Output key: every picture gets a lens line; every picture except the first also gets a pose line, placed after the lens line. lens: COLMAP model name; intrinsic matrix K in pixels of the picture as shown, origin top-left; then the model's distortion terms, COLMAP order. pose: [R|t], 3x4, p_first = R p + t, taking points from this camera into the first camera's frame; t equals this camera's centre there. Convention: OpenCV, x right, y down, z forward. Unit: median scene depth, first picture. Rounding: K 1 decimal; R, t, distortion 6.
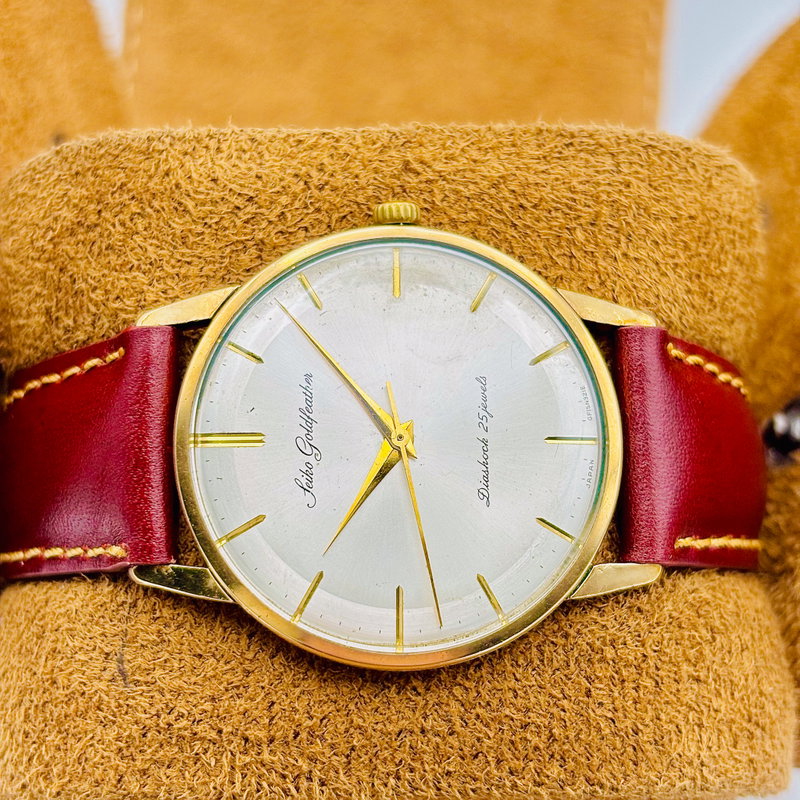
lens RADIAL K [[1730.8, 0, 387.3], [0, 1730.8, 403.8], [0, 0, 1]] dist [0.206254, -0.306297]
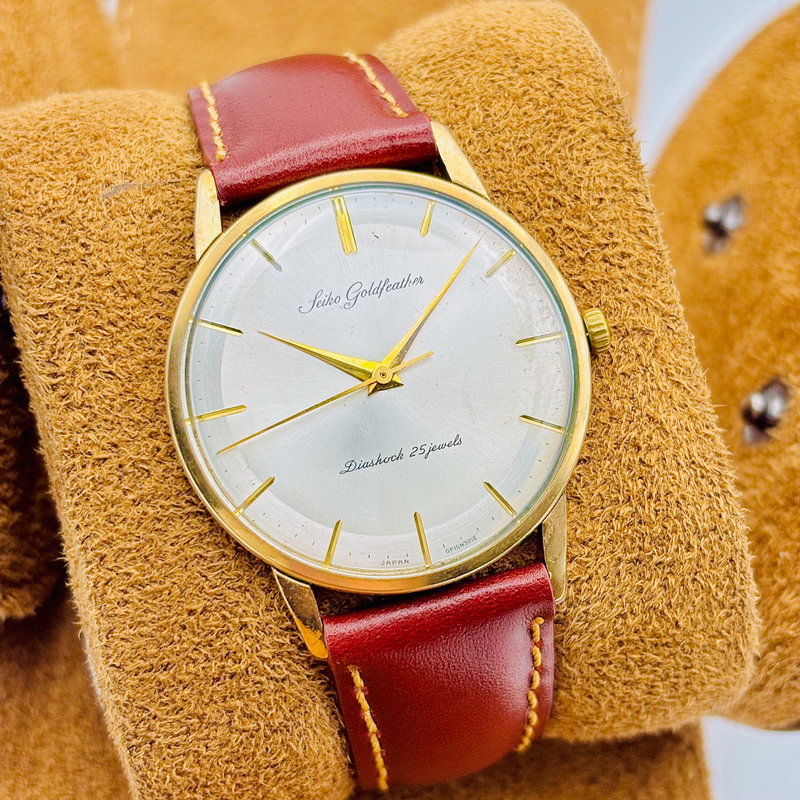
lens RADIAL K [[1730.8, 0, 387.3], [0, 1730.8, 403.8], [0, 0, 1]] dist [0.206254, -0.306297]
pose [[0.238754, 0.958237, -0.157411, 0.183388], [-0.966421, 0.250326, 0.058036, -0.037902], [0.095017, 0.138269, 0.985826, -0.029124]]
